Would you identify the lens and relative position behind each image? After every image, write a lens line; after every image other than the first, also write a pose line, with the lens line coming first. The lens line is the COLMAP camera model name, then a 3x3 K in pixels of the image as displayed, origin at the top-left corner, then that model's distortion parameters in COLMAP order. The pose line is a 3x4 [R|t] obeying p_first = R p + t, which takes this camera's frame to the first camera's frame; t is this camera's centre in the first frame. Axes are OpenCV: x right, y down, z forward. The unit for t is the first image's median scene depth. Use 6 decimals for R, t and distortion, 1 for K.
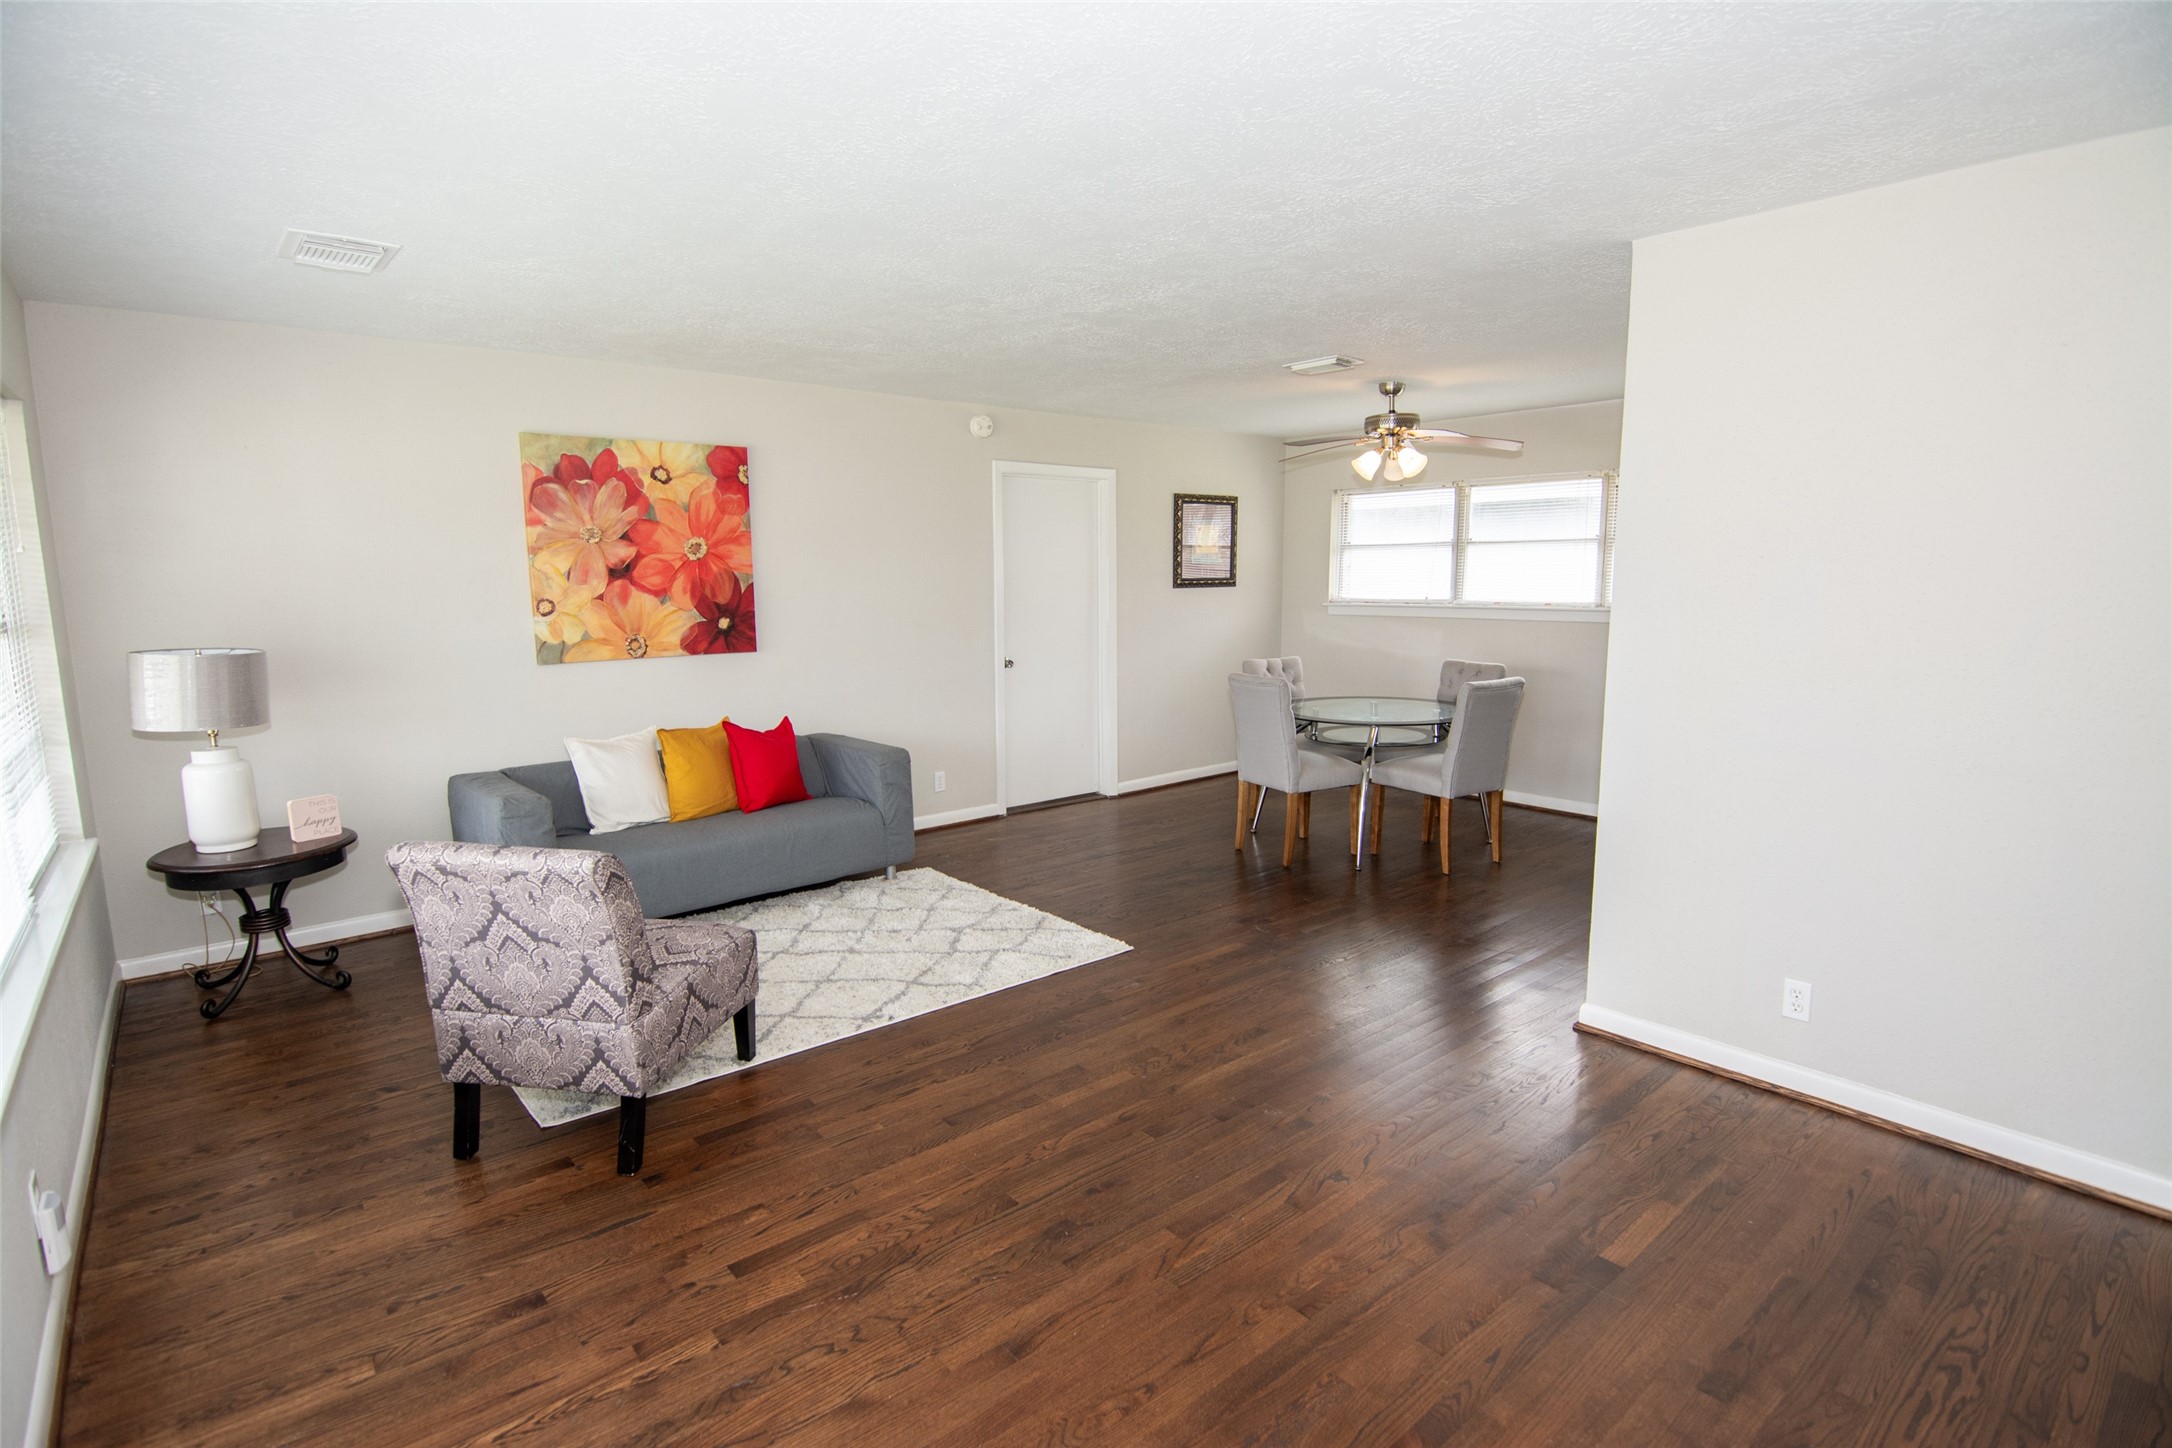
lens RADIAL K [[1059.9, 0, 1081.5], [0, 1059.9, 720.0], [0, 0, 1]] dist [-0.018330, -0.001413]
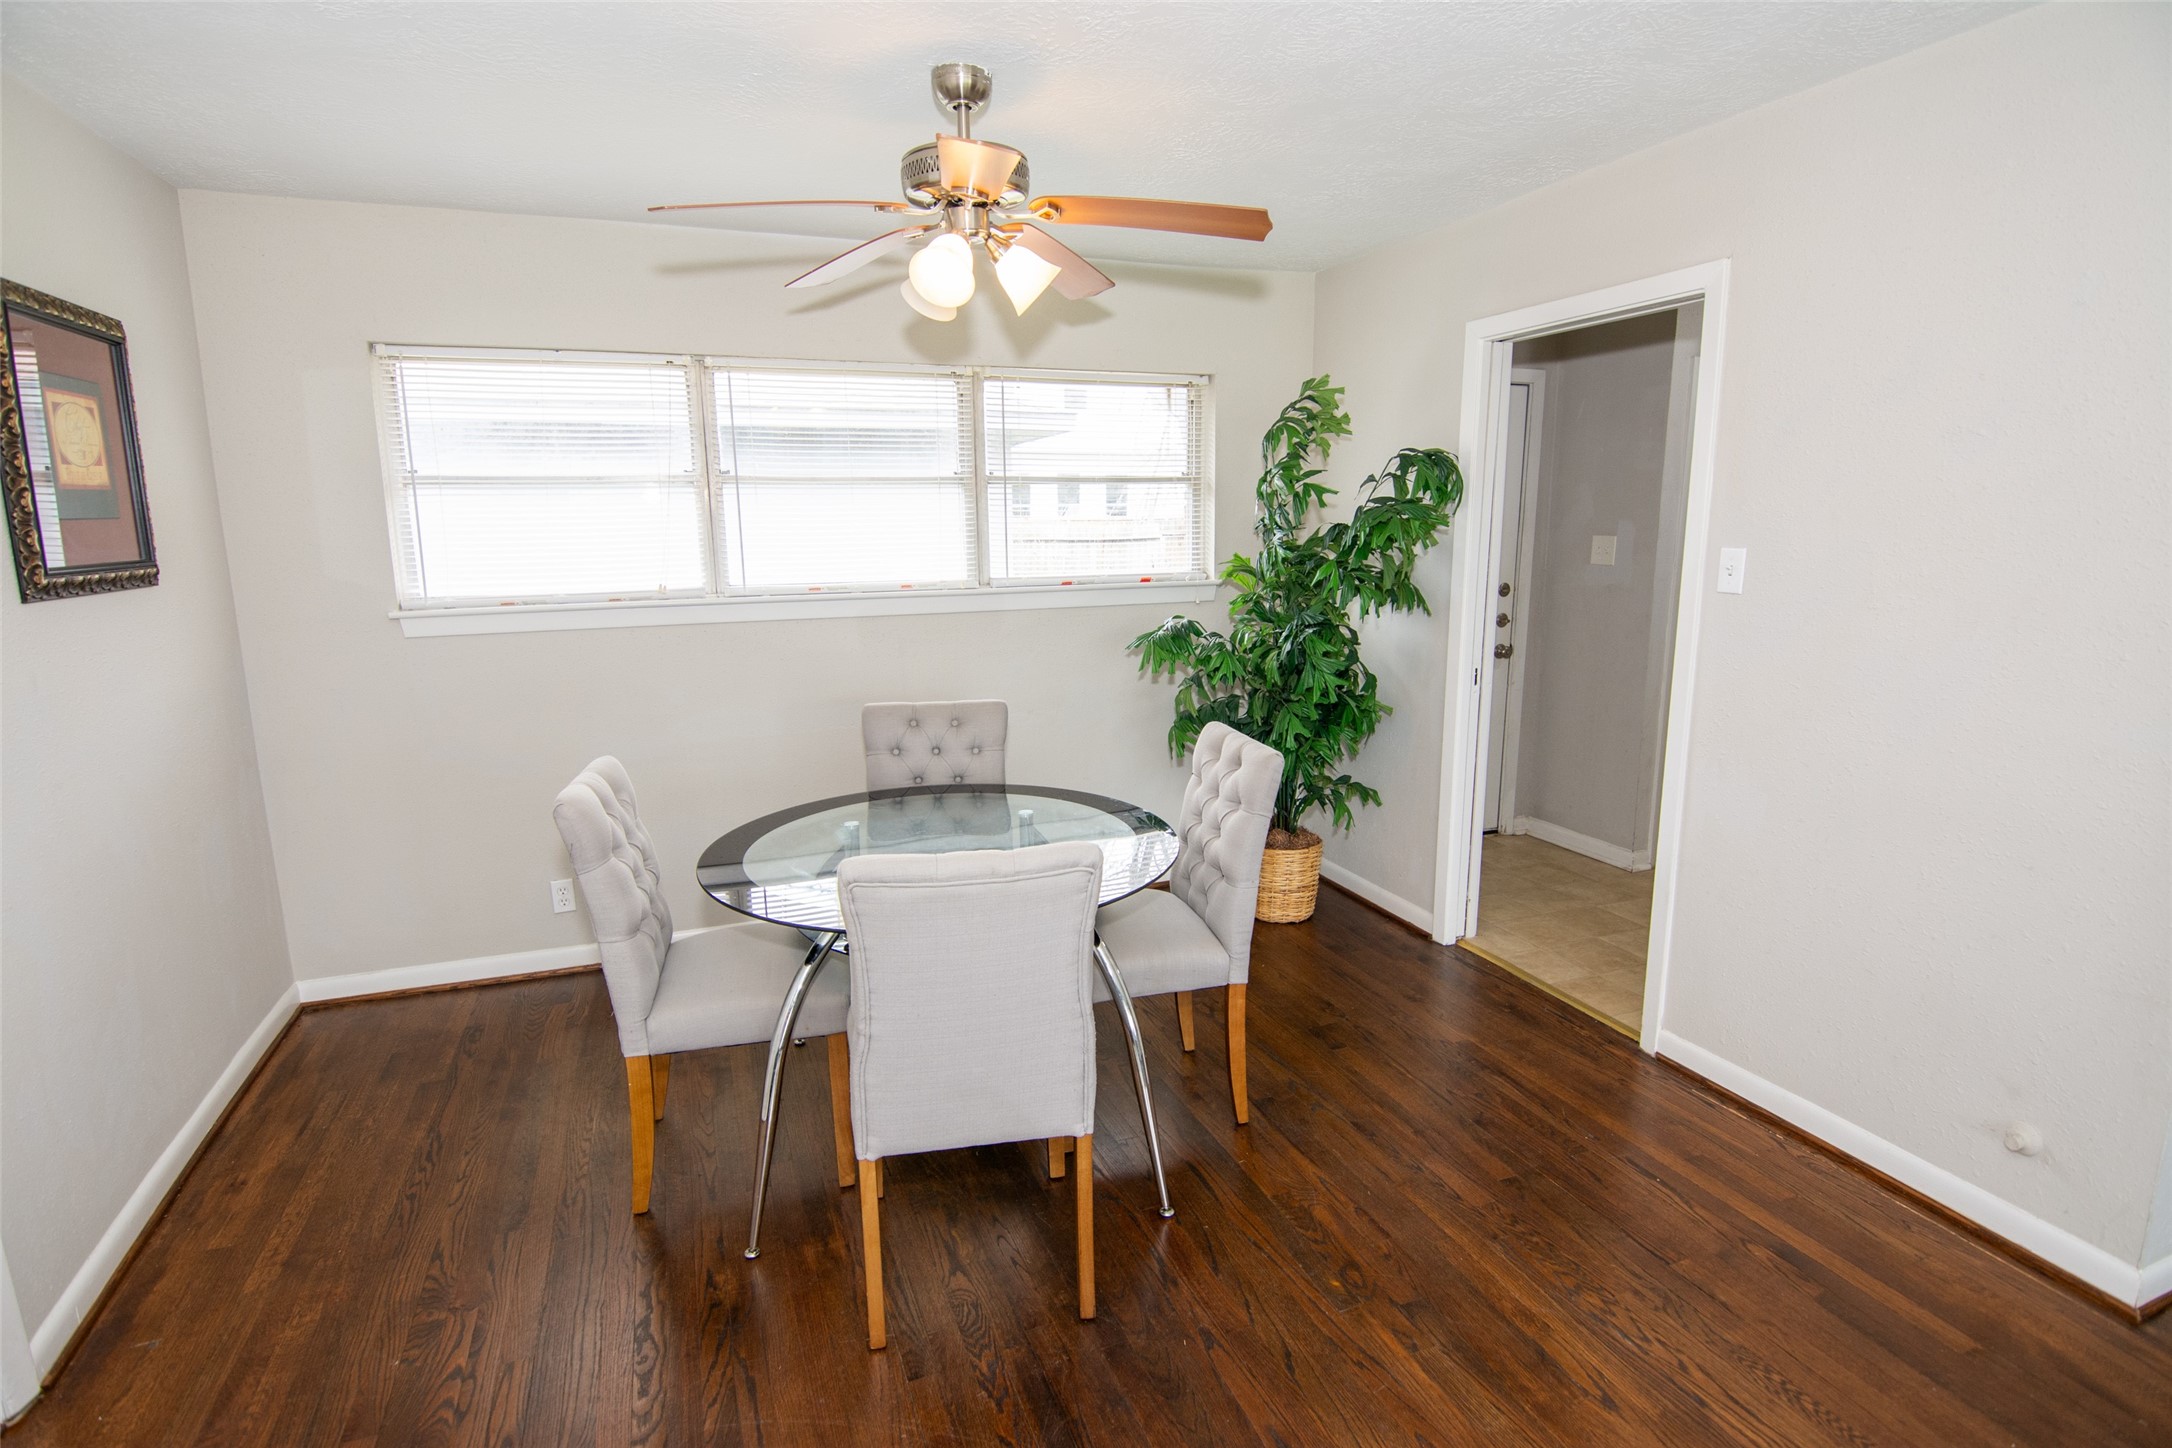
lens RADIAL K [[1059.9, 0, 1084.4], [0, 1059.9, 720.7], [0, 0, 1]] dist [-0.018330, -0.001413]
pose [[0.309174, -0.164553, 0.936661, -0.100829], [0.150361, 0.980986, 0.122709, -0.085604], [-0.939044, 0.102899, 0.328037, 0.661011]]
